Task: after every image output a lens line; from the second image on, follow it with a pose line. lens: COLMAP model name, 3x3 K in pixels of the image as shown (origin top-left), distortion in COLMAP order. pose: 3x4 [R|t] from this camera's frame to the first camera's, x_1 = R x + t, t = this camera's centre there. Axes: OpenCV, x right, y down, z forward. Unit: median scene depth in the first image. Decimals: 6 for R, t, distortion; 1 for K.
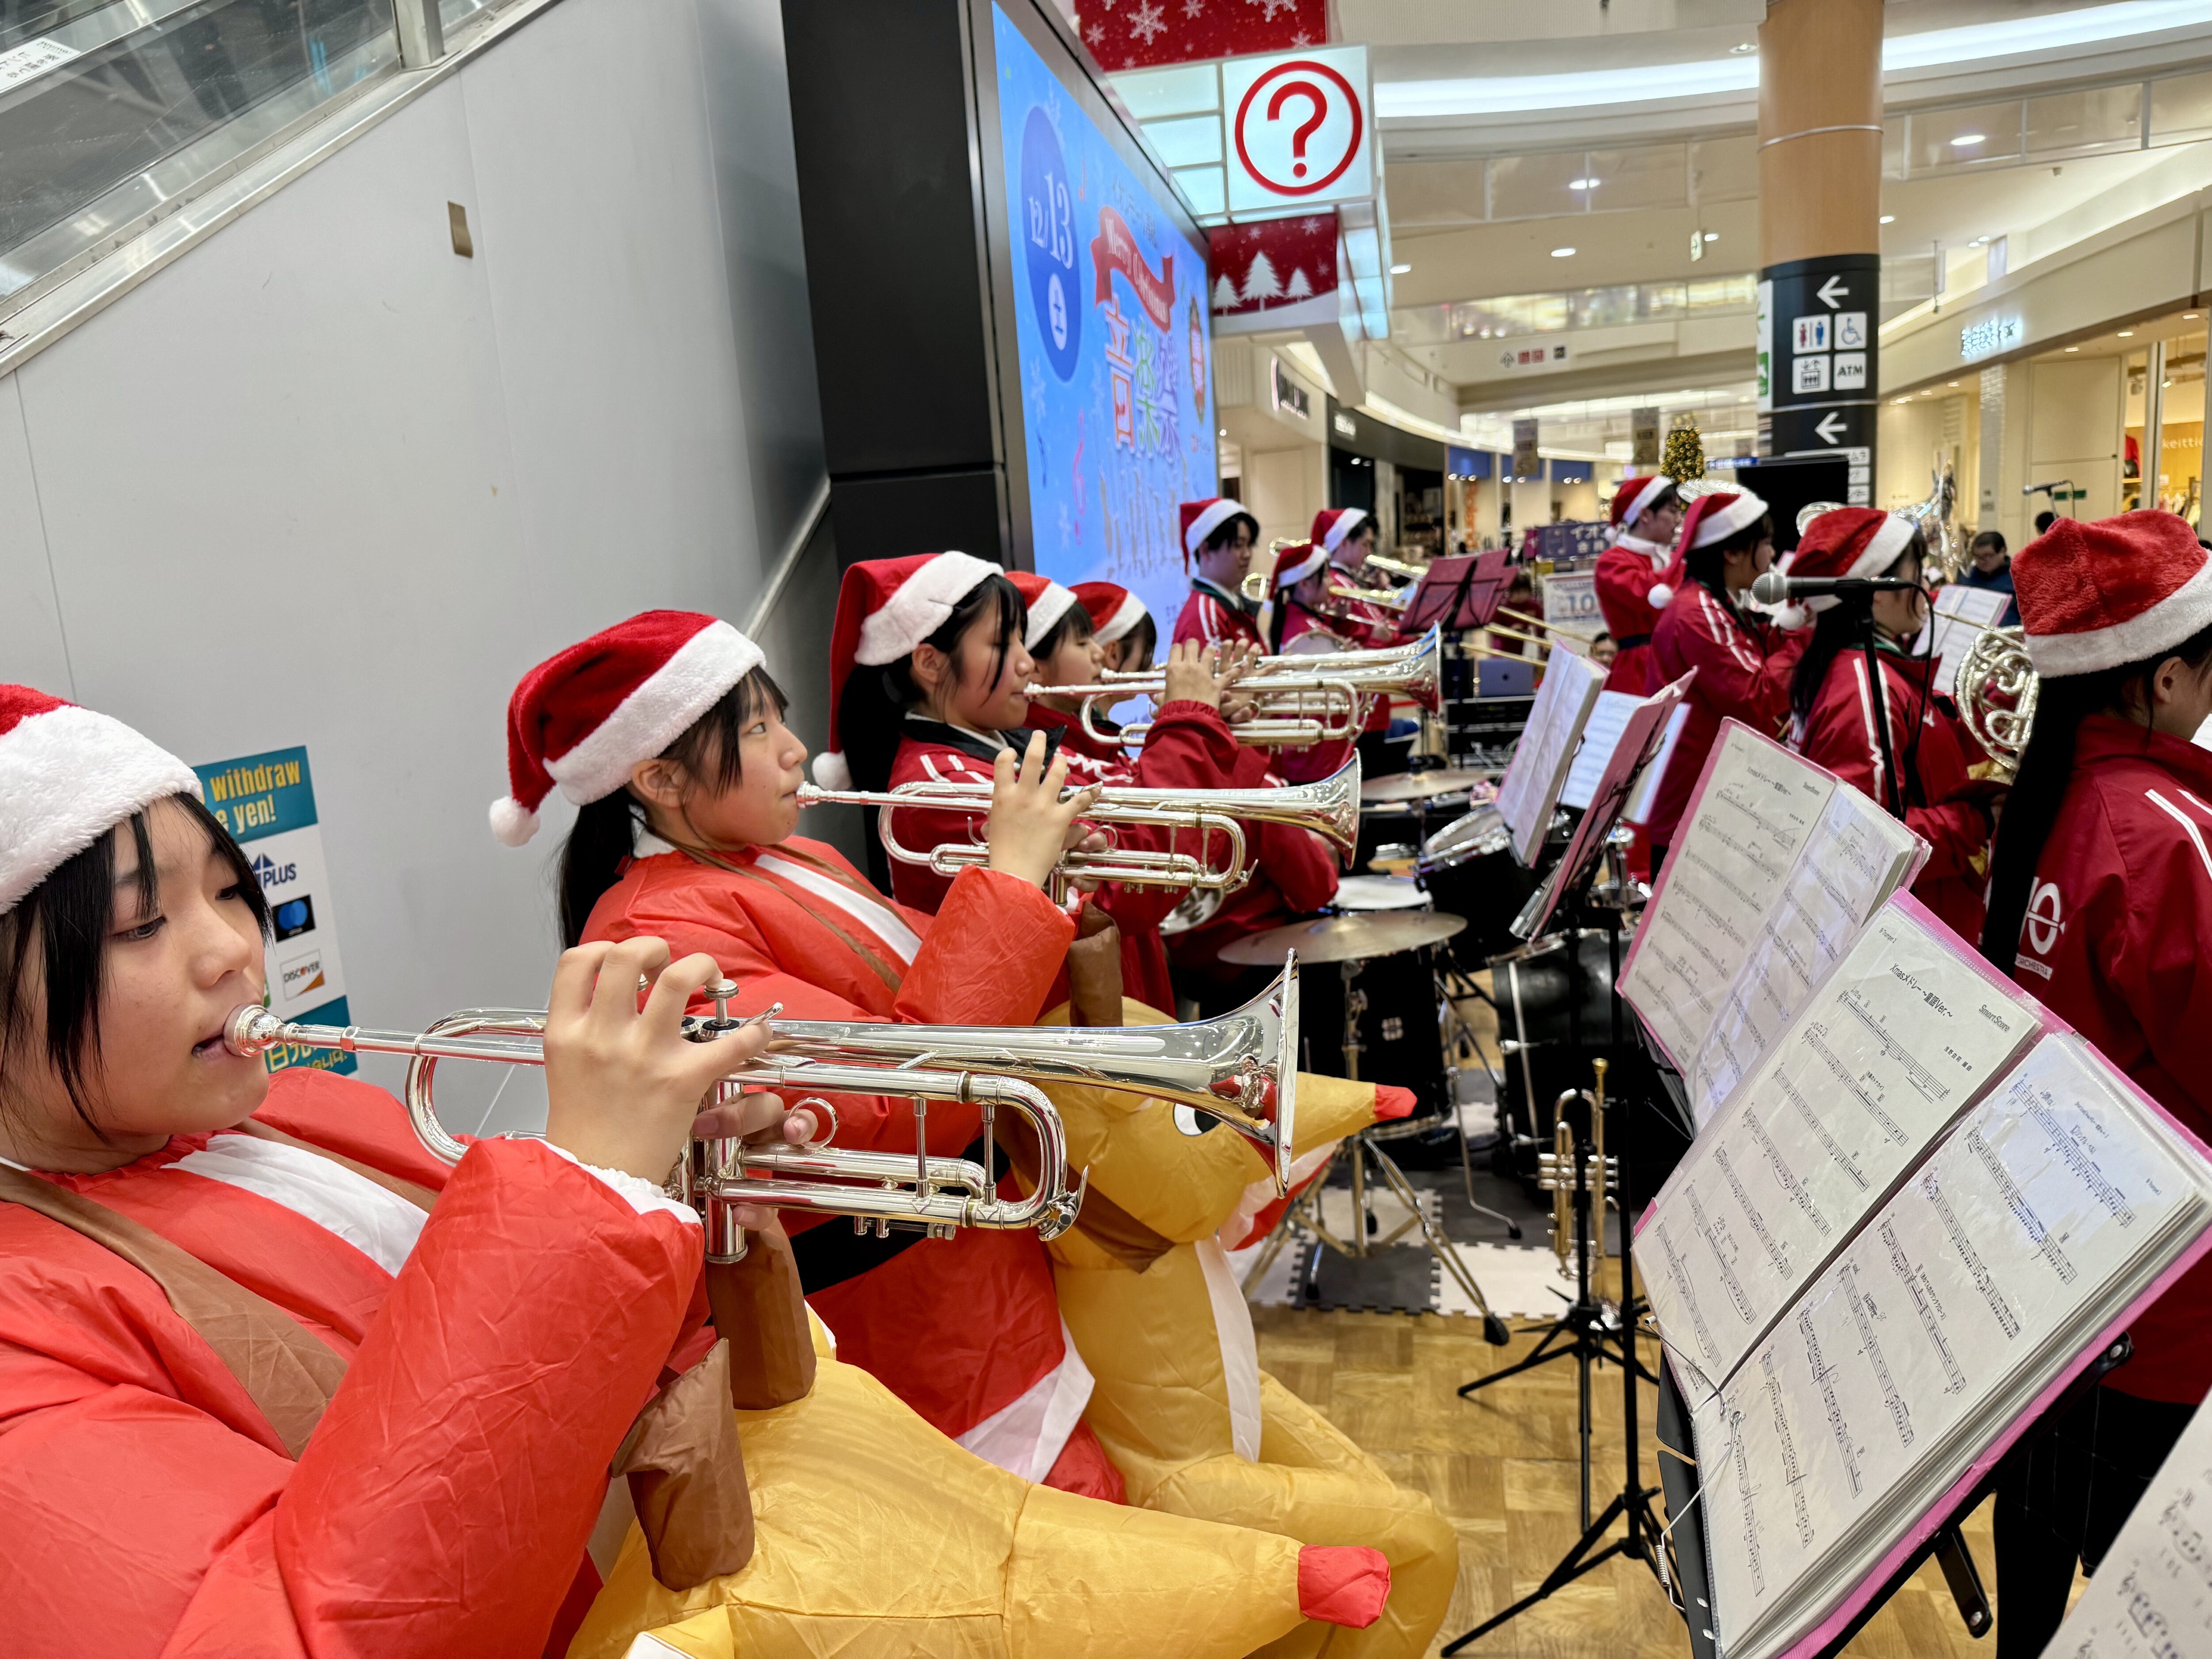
lens RADIAL K [[1557.7, 0, 1106.0], [0, 1557.7, 829.5], [0, 0, 1]] dist [0.002523, -0.061468]
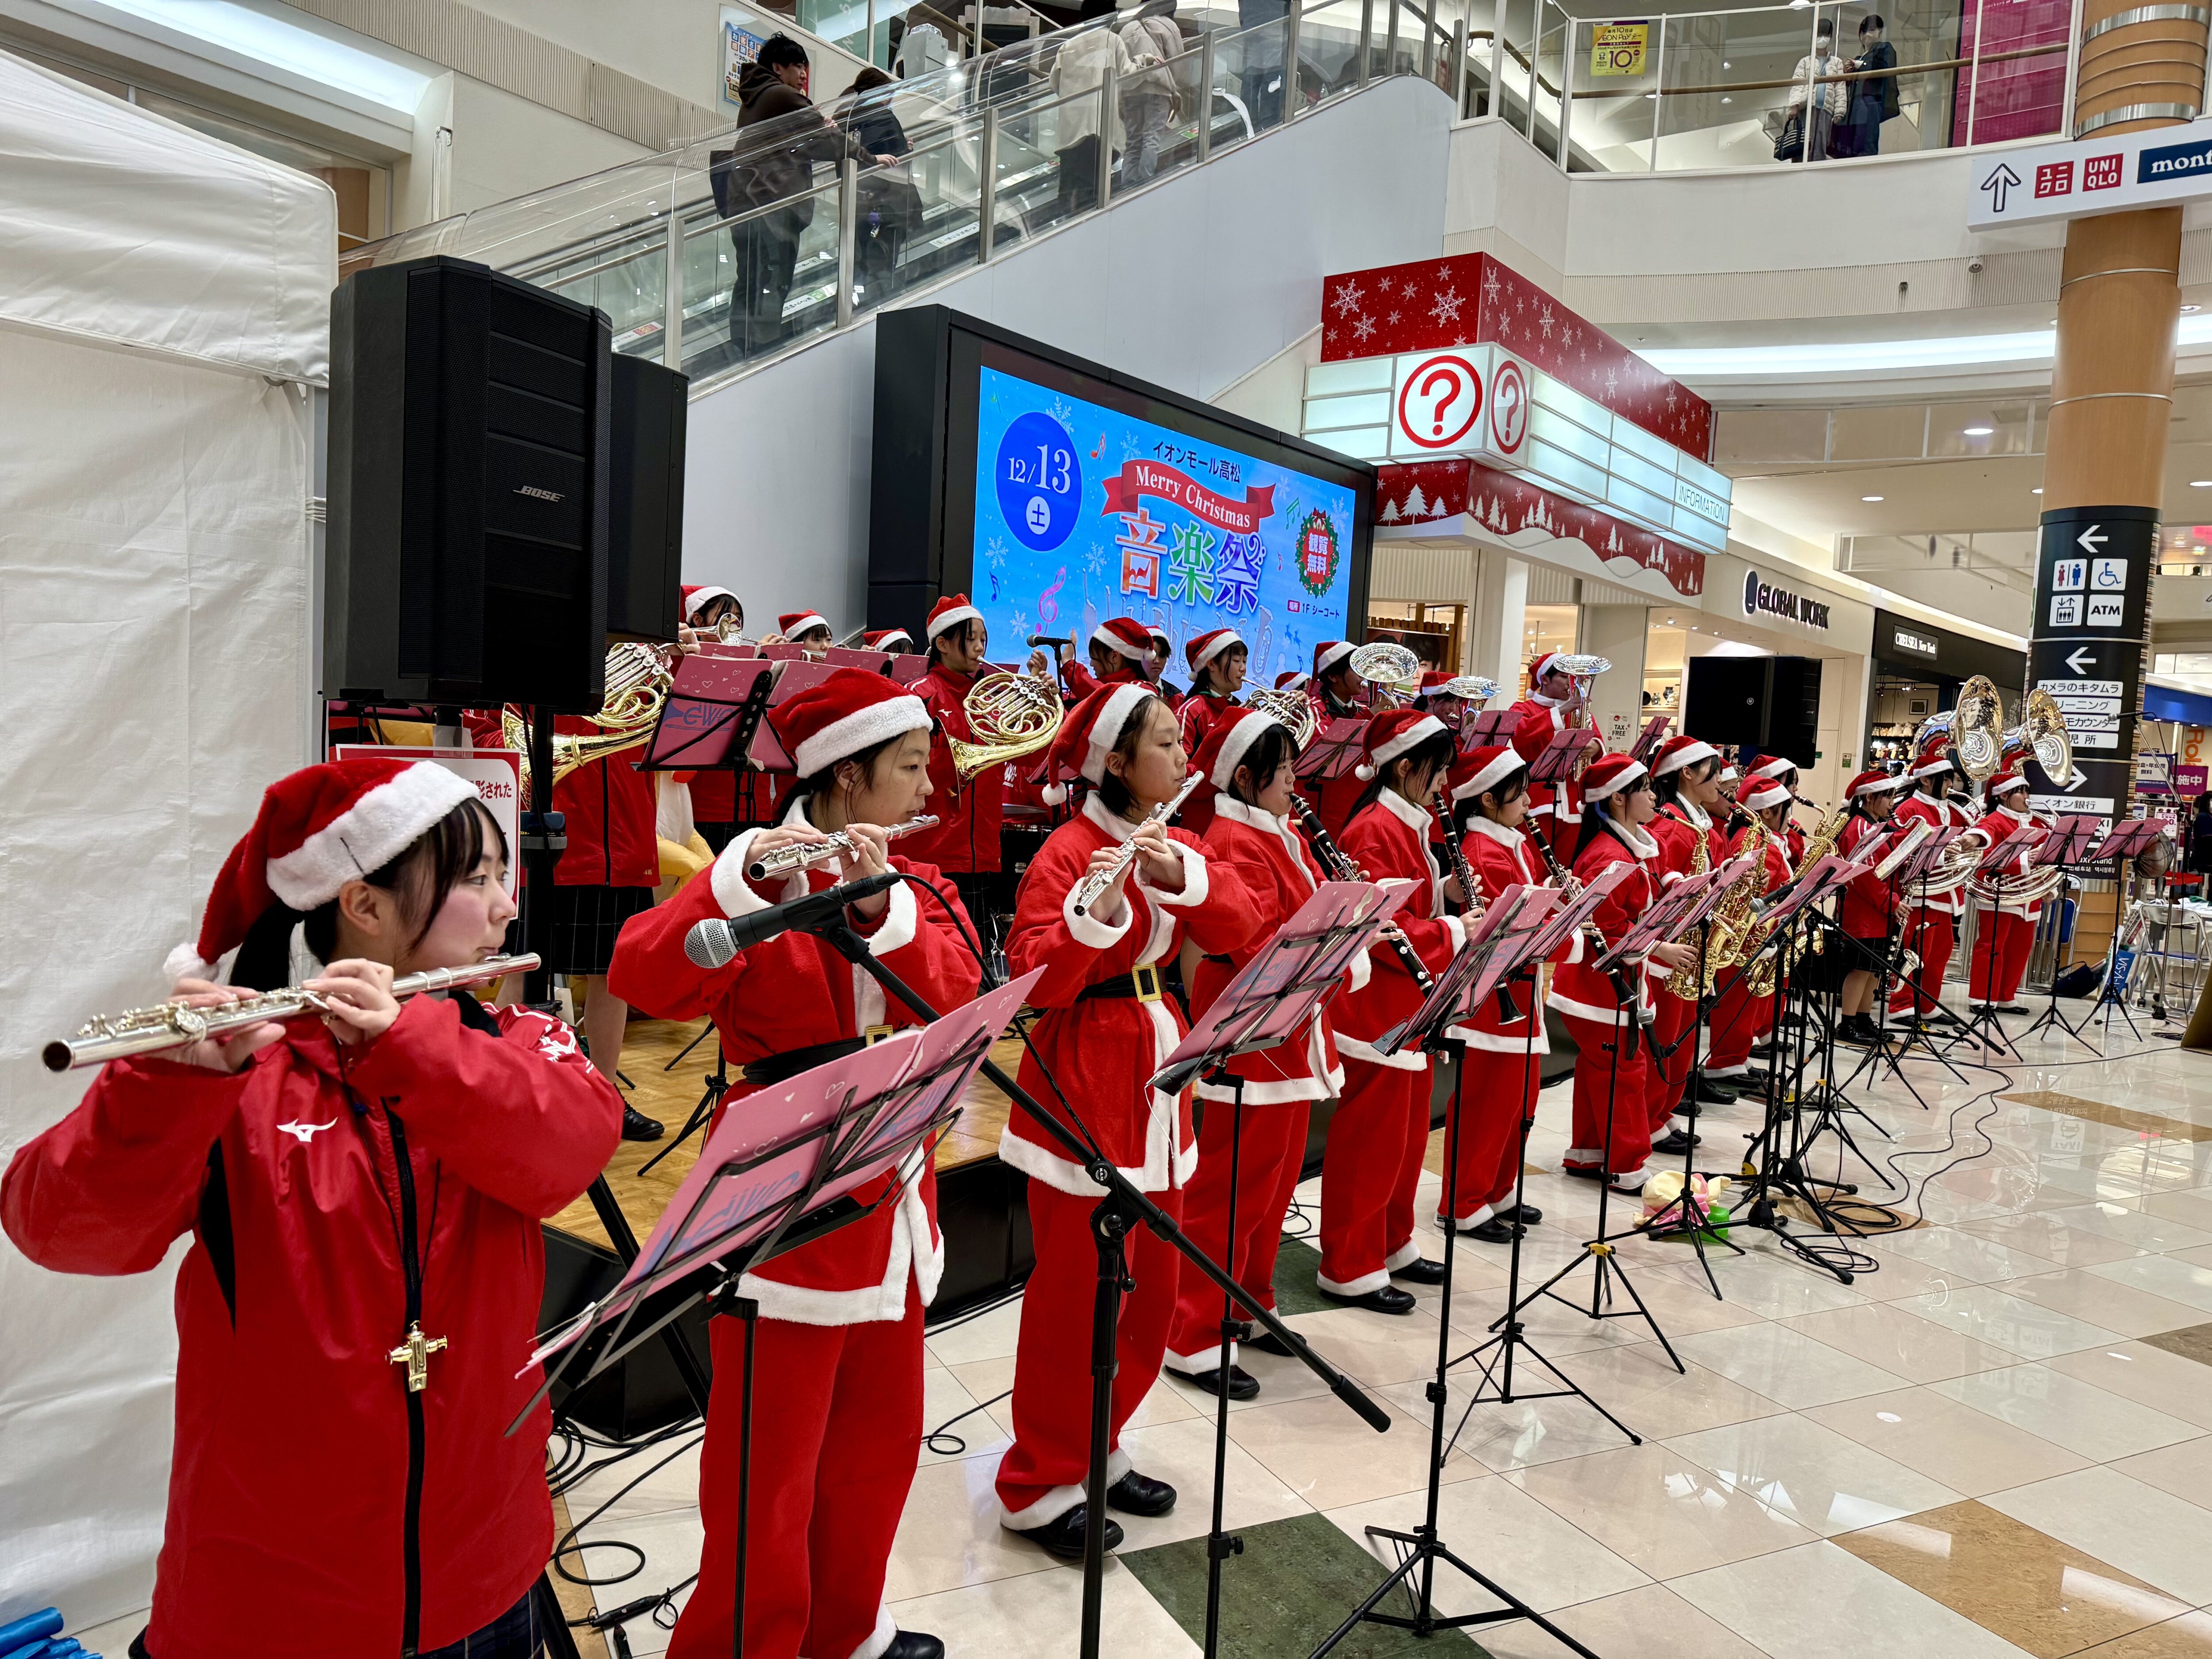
lens RADIAL K [[1557.7, 0, 1106.0], [0, 1557.7, 829.5], [0, 0, 1]] dist [0.002523, -0.061468]
pose [[0.902394, 0.132538, -0.410024, 0.314396], [-0.179614, 0.980614, -0.078323, 0.065427], [0.391694, 0.144324, 0.908706, -0.234765]]
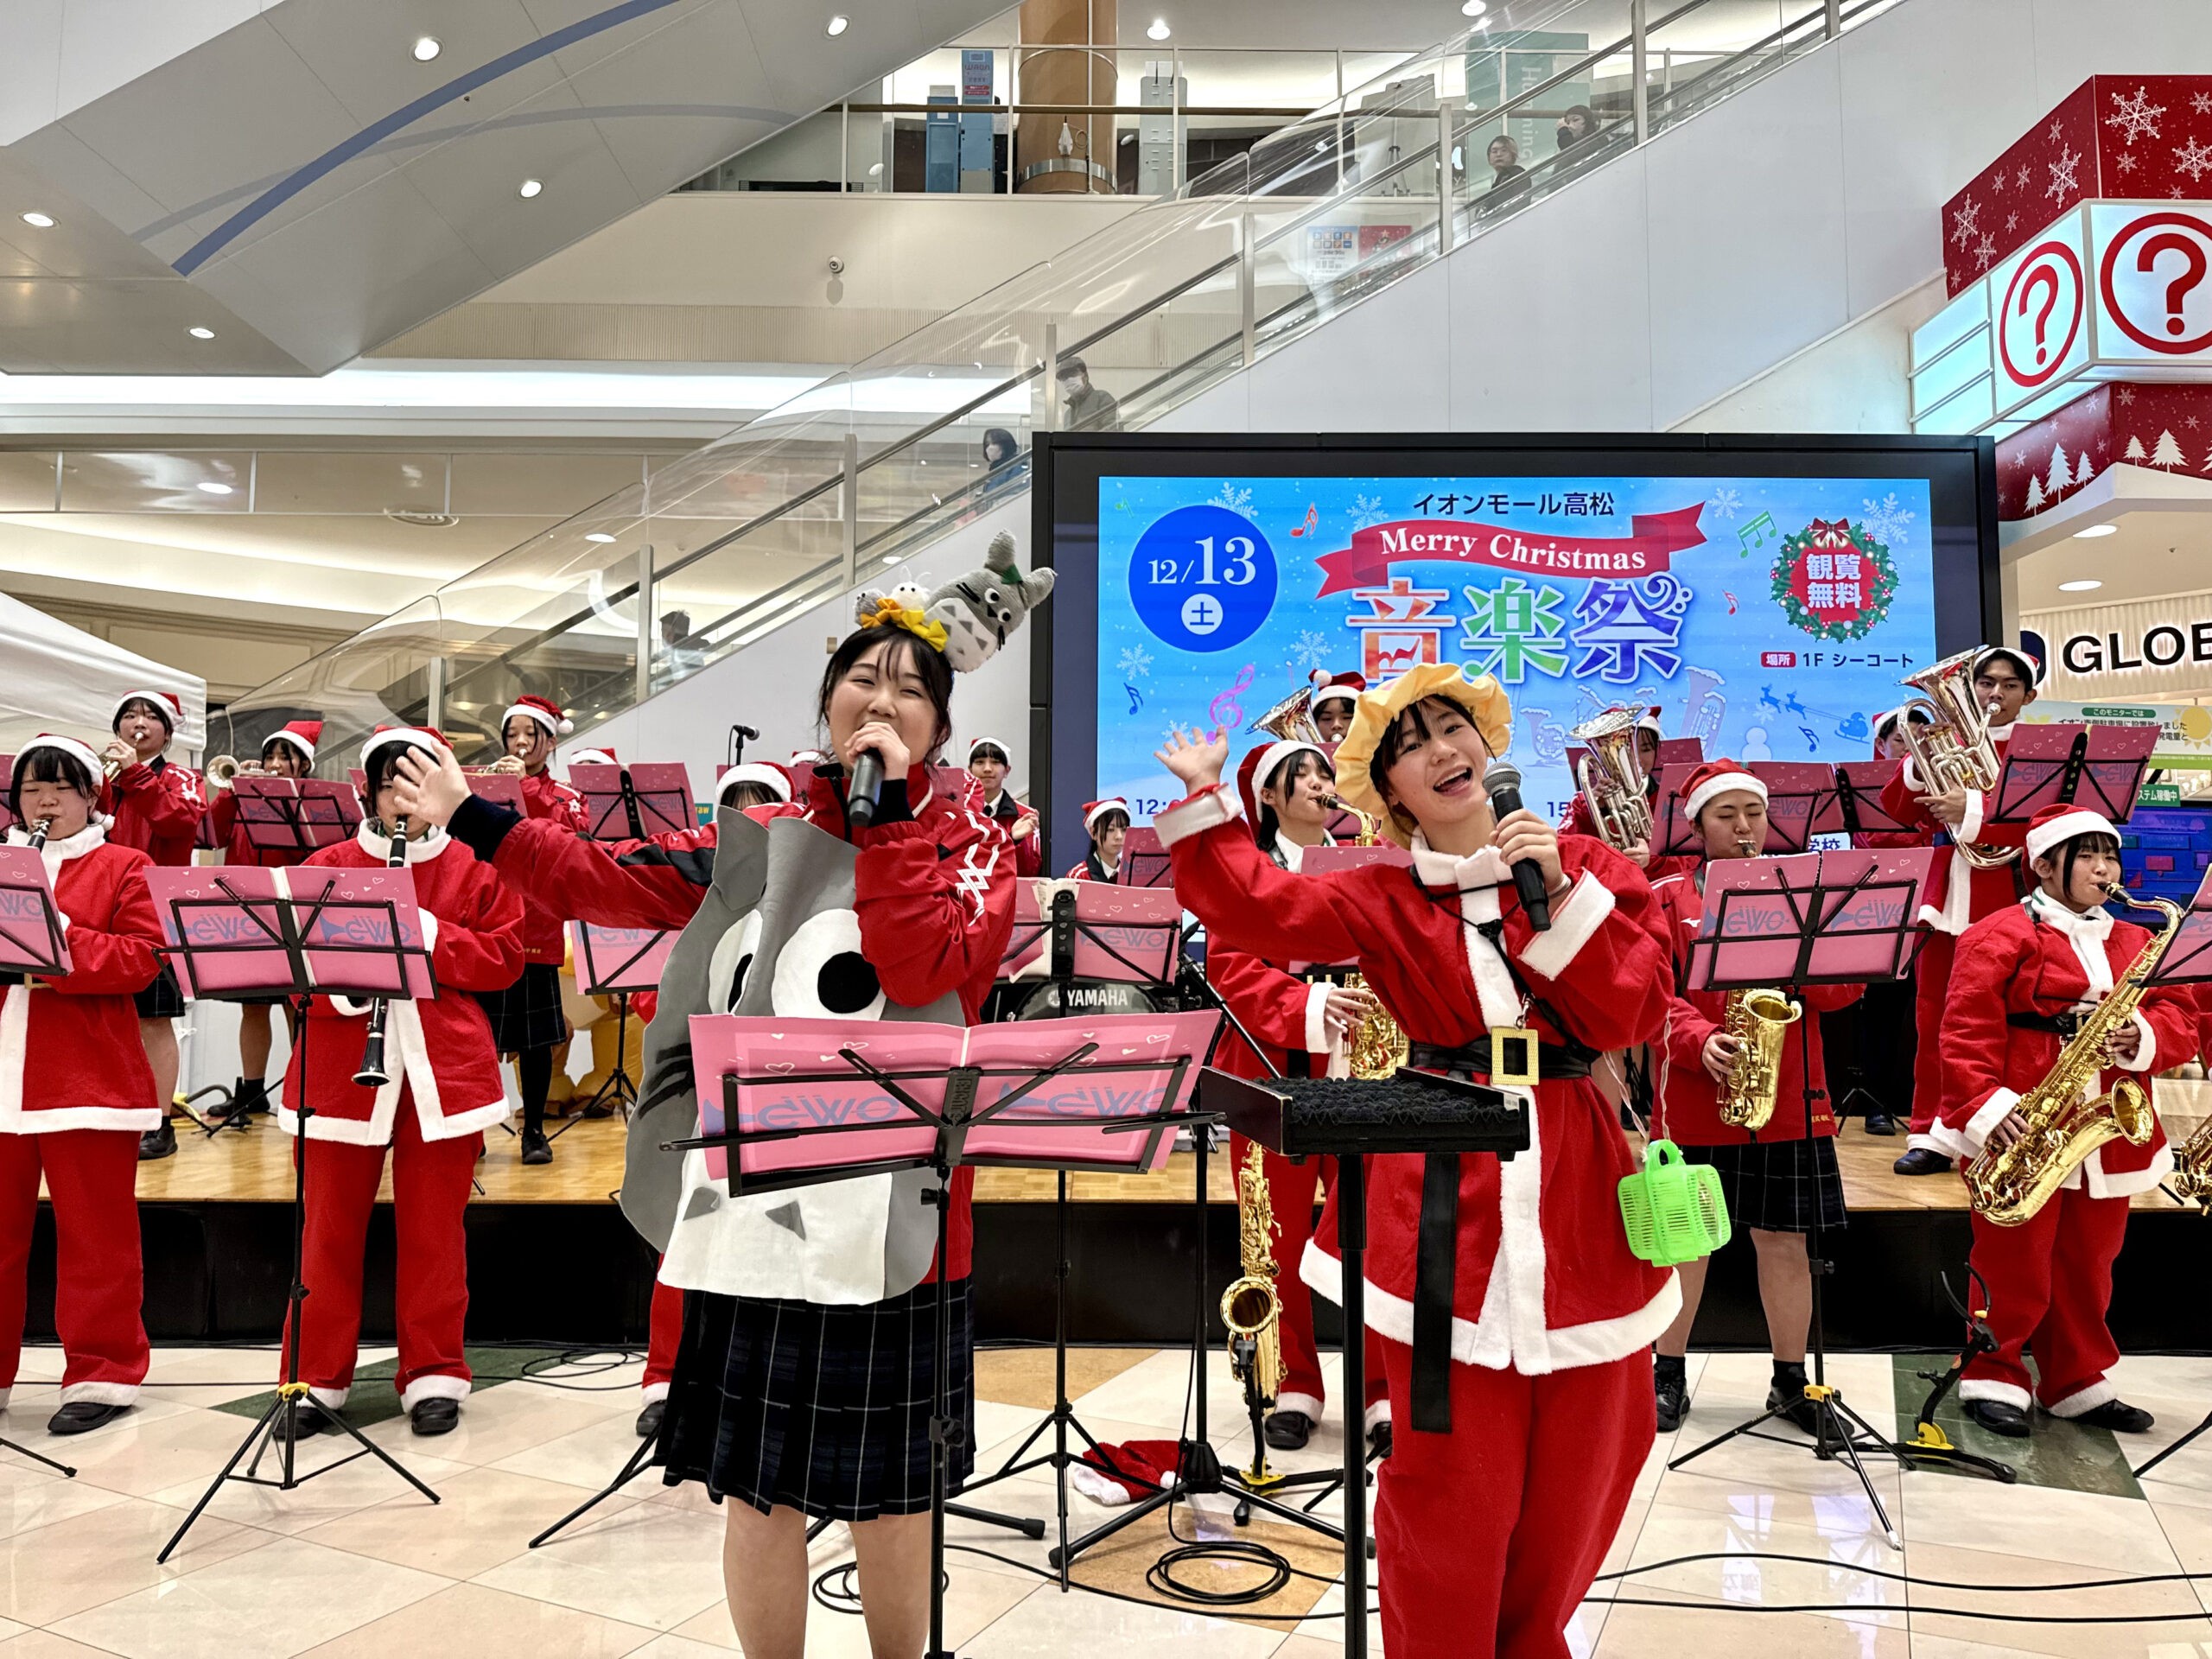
lens RADIAL K [[1557.7, 0, 1106.0], [0, 1557.7, 829.5], [0, 0, 1]] dist [0.002523, -0.061468]
pose [[0.187424, -0.029615, -0.981832, 0.590656], [-0.192703, 0.979014, -0.066315, 0.012489], [0.963191, 0.201631, 0.177784, 0.236481]]
